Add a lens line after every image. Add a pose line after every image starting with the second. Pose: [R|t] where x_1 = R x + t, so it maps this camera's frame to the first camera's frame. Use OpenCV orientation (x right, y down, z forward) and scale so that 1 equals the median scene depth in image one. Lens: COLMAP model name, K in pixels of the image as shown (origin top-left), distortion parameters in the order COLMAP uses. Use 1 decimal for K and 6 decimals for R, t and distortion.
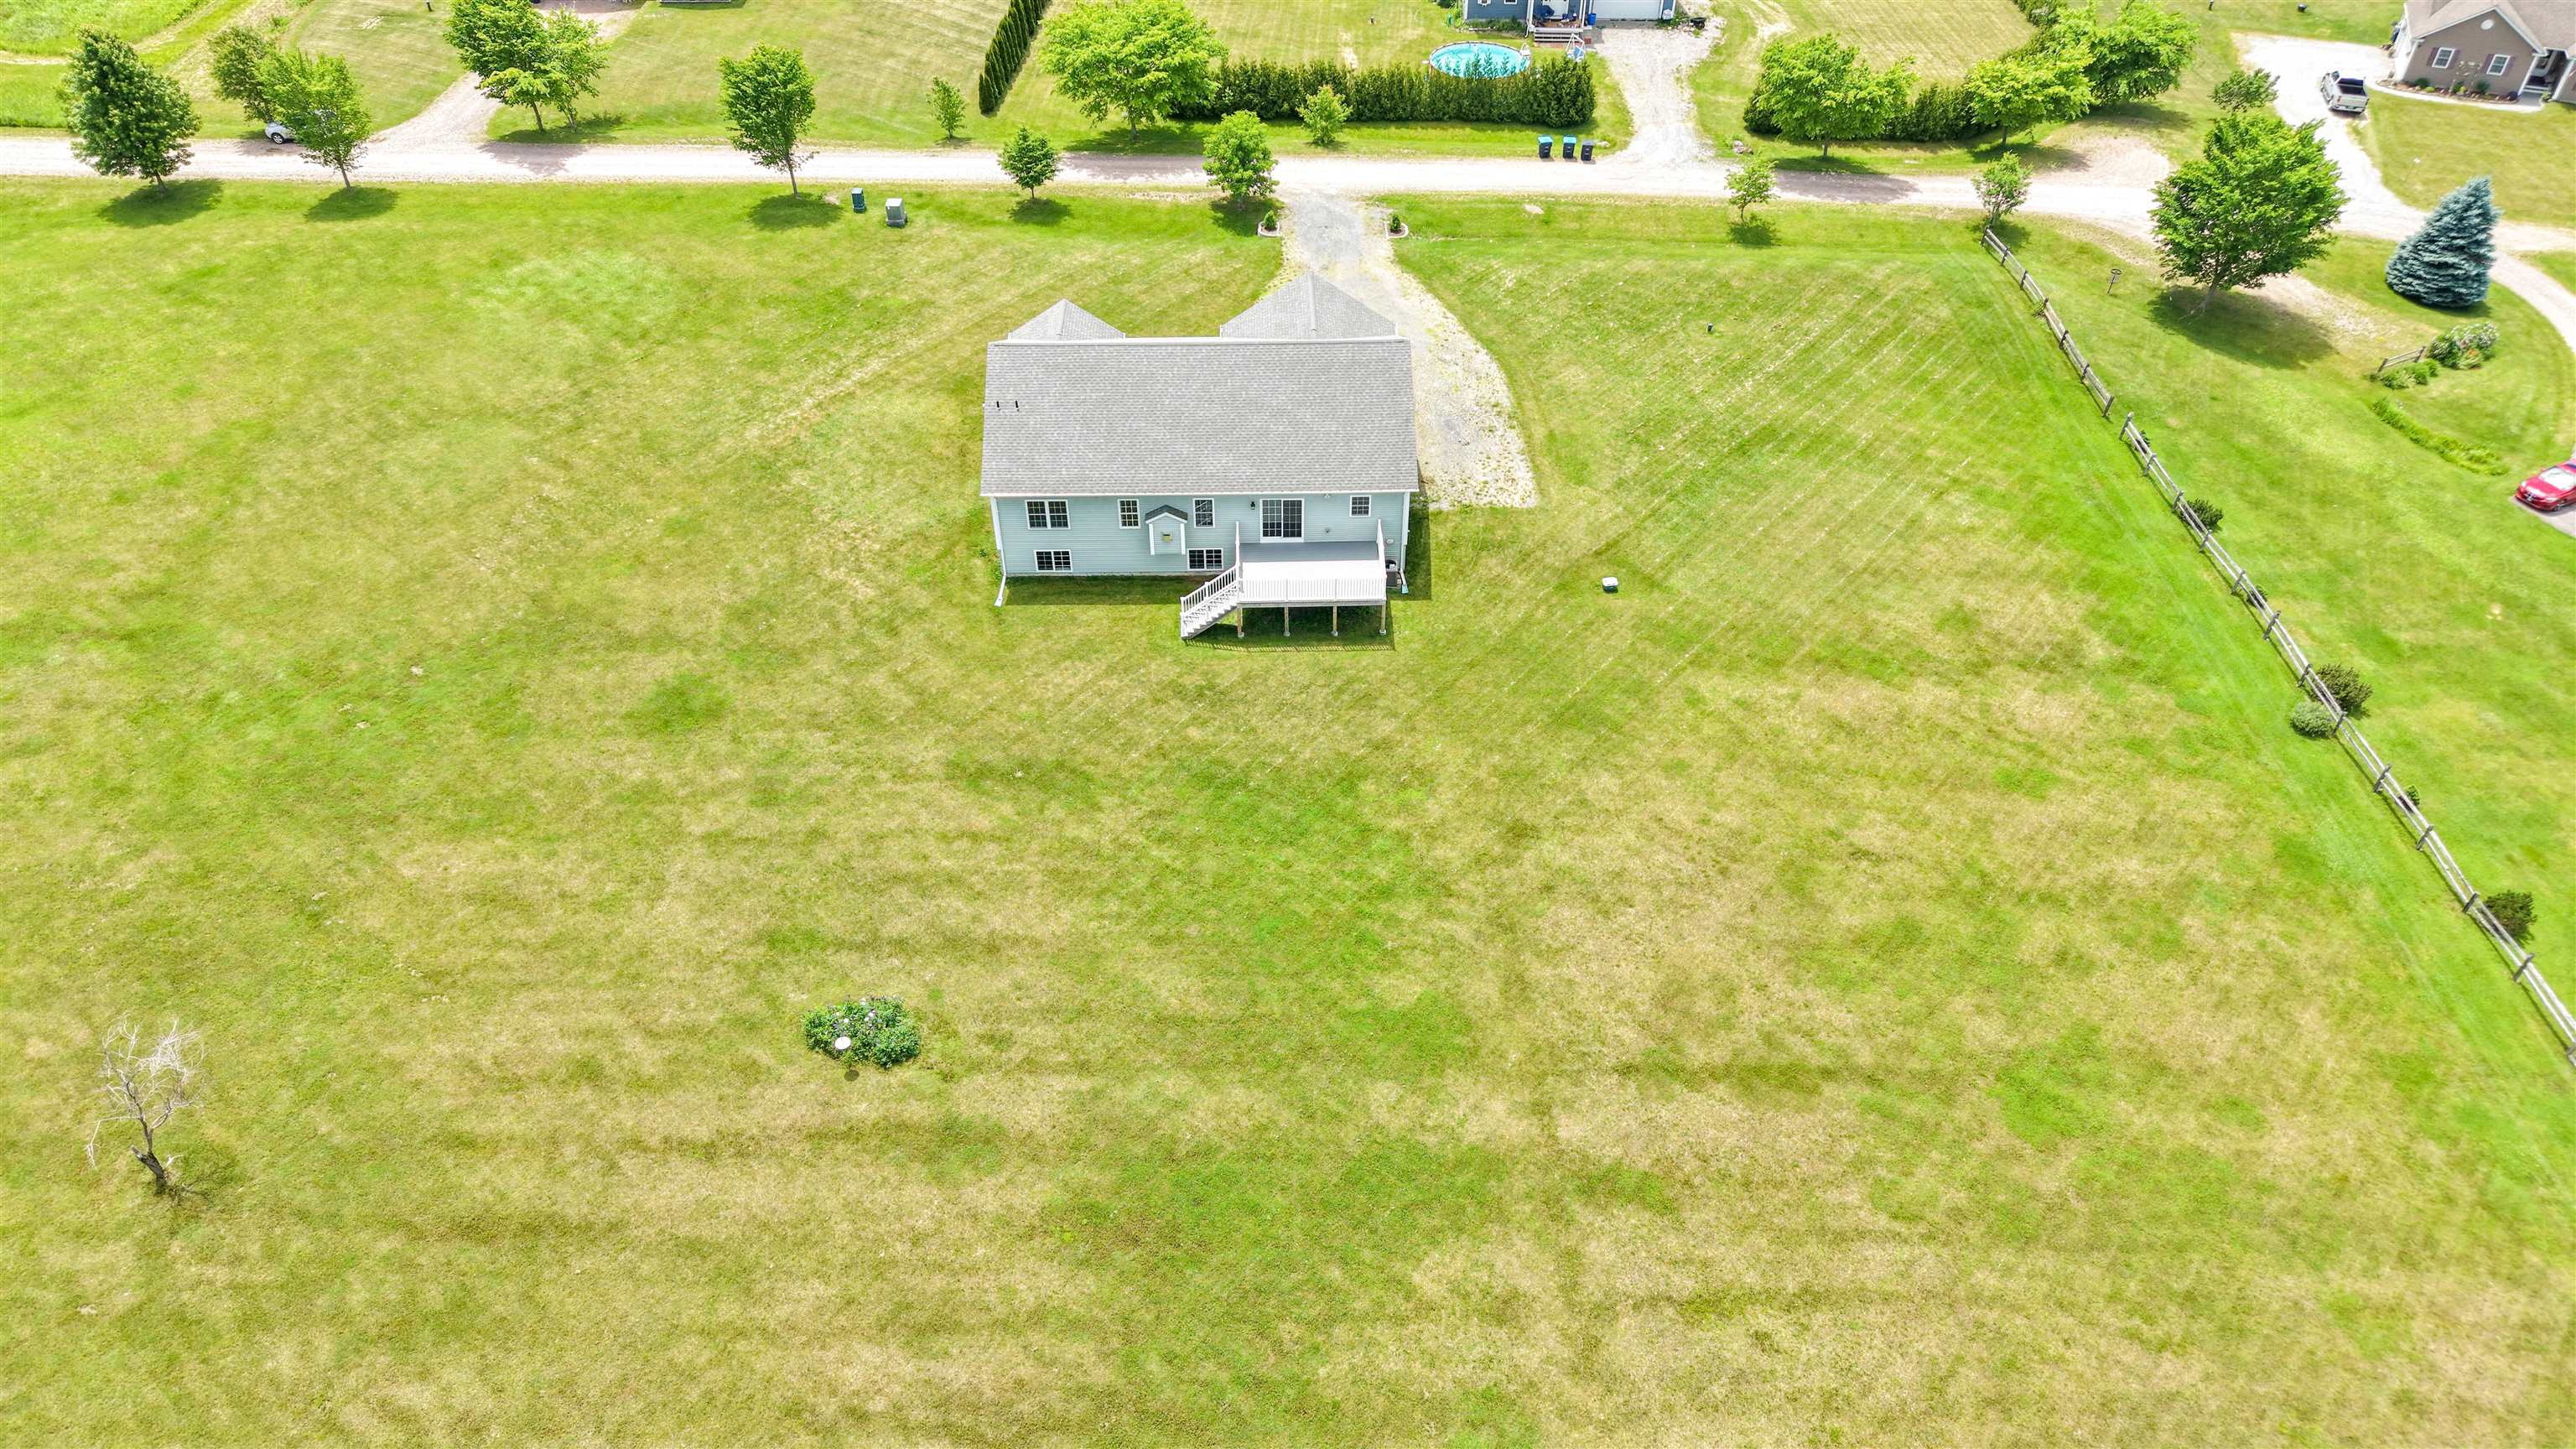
lens RADIAL K [[1764.4, 0, 1280.8], [0, 1764.4, 713.7], [0, 0, 1]] dist [0.027012, -0.036366]
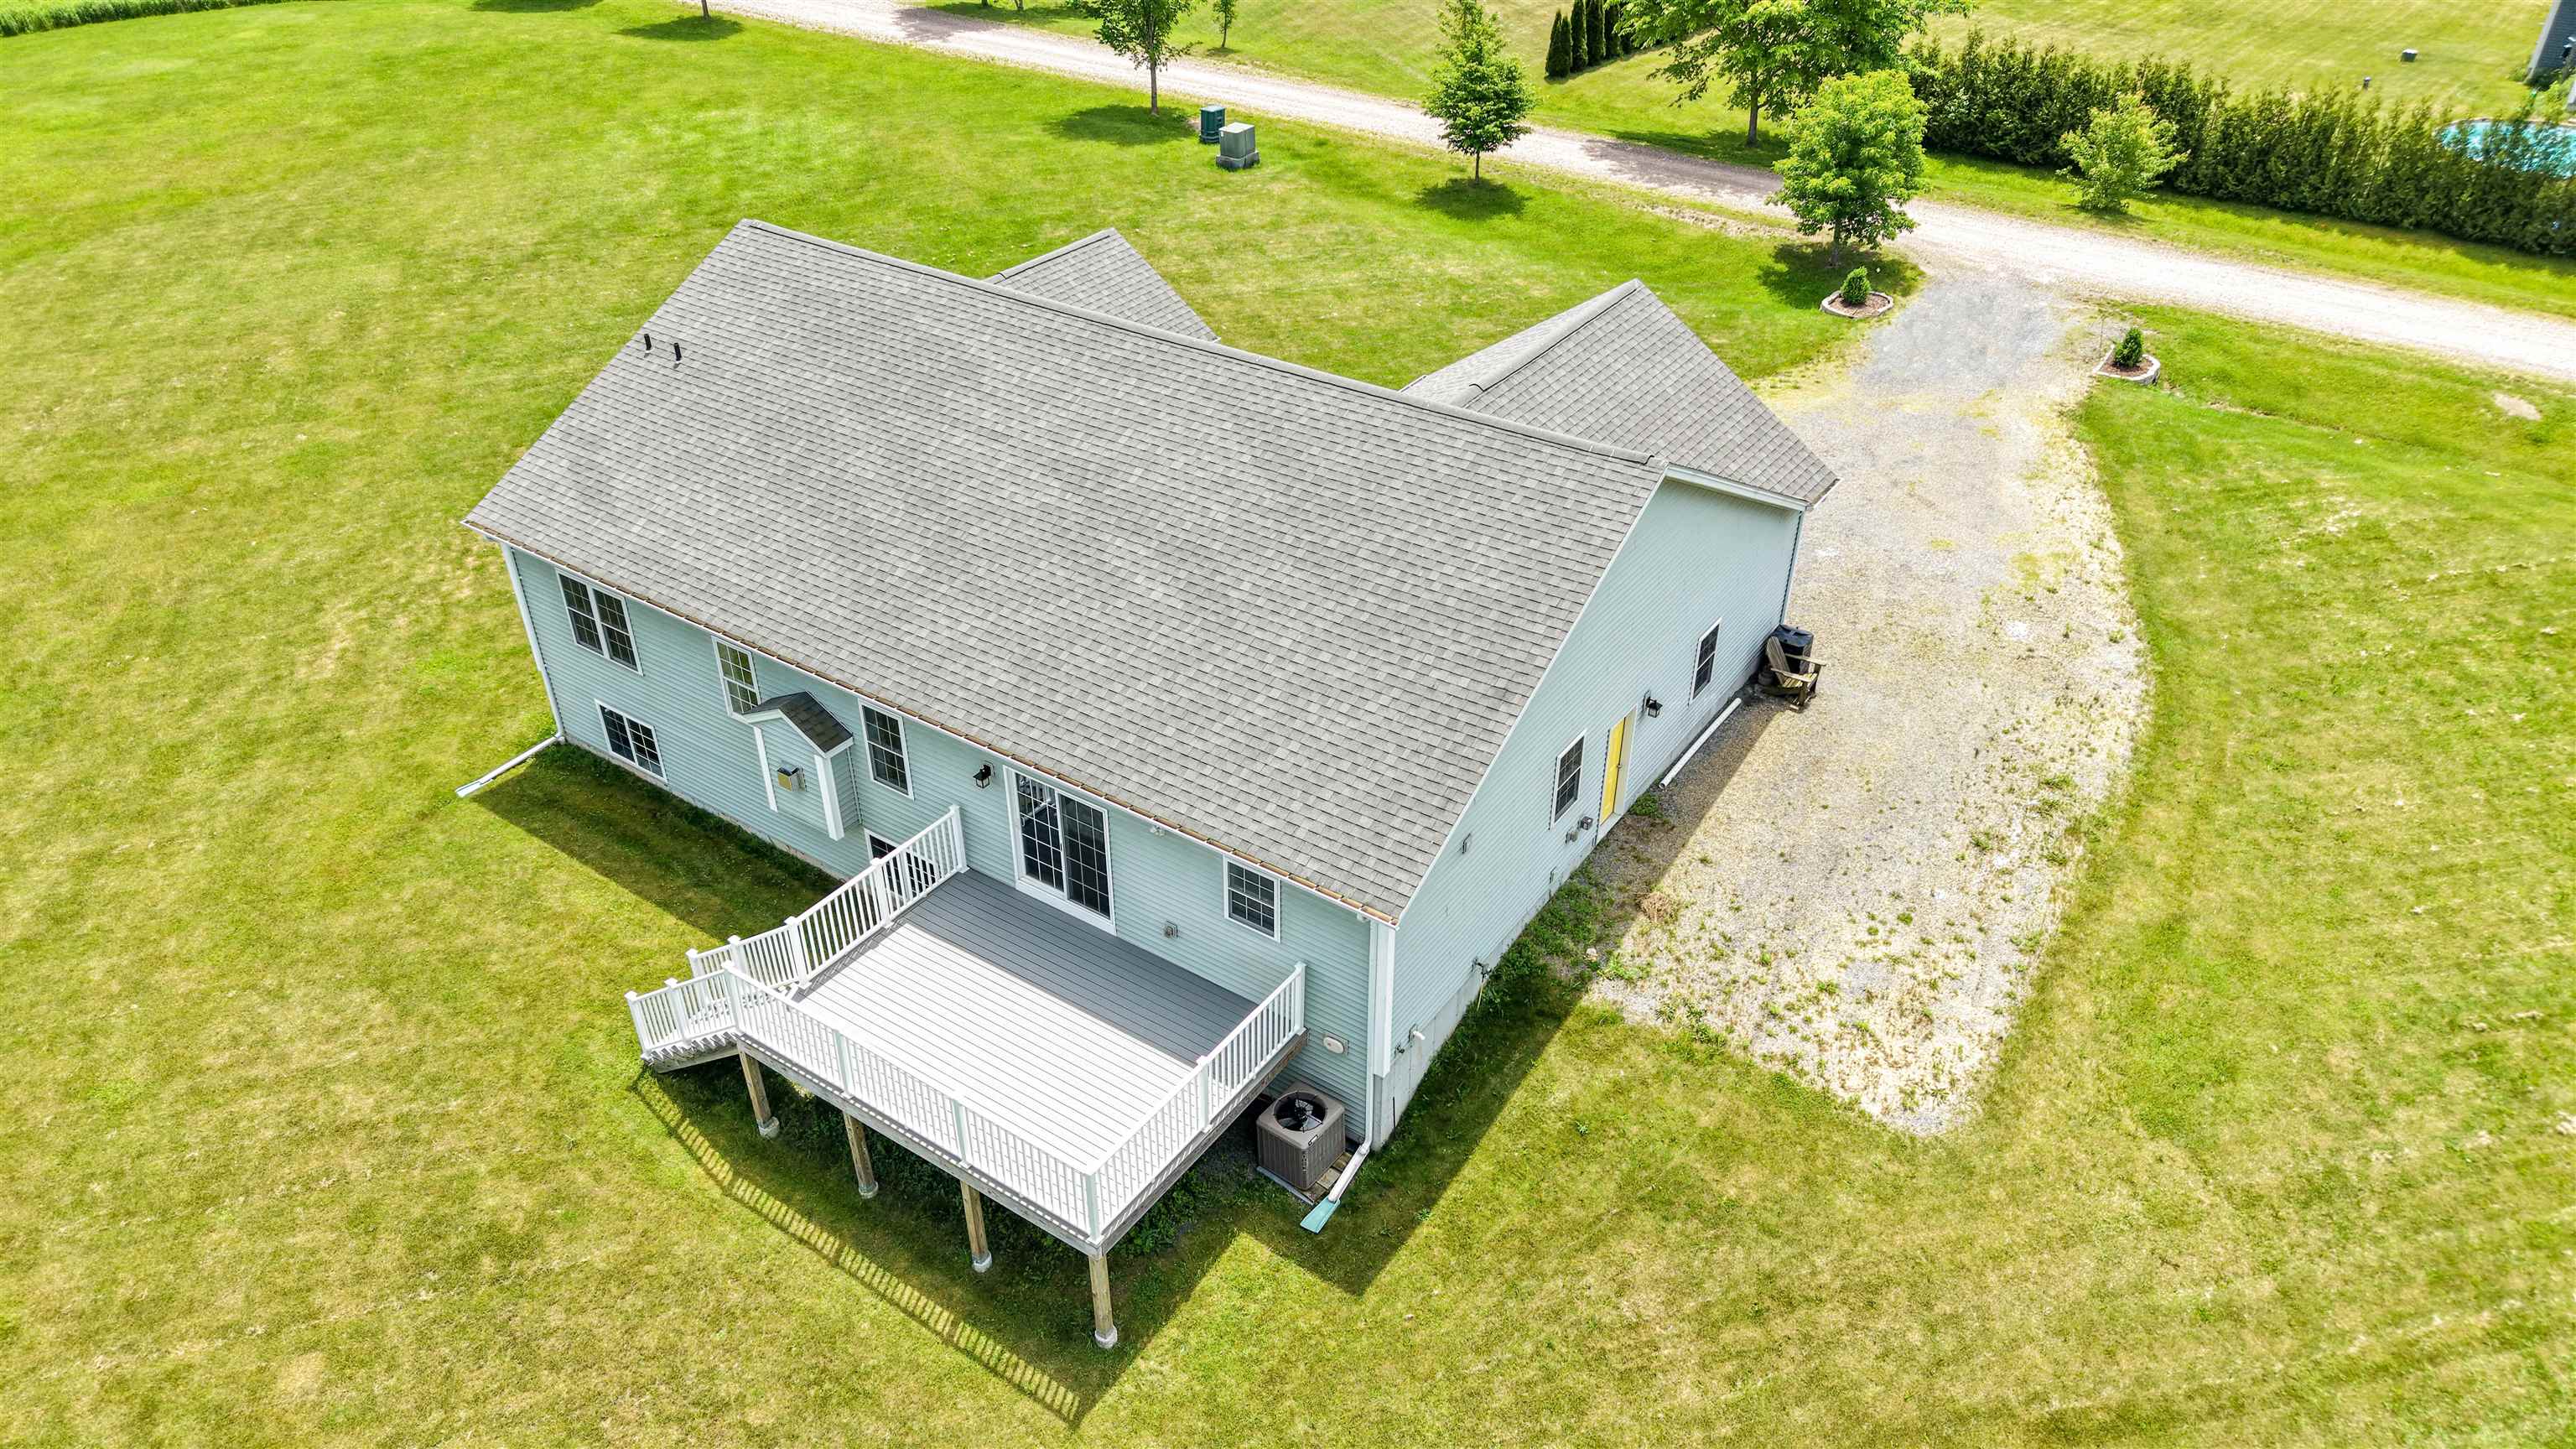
lens RADIAL K [[1764.4, 0, 1276.2], [0, 1764.4, 721.2], [0, 0, 1]] dist [0.027012, -0.036366]
pose [[0.809463, 0.323835, -0.489796, 0.186805], [-0.379712, 0.924967, -0.015978, -0.142795], [0.447871, 0.198915, 0.871690, 0.734040]]
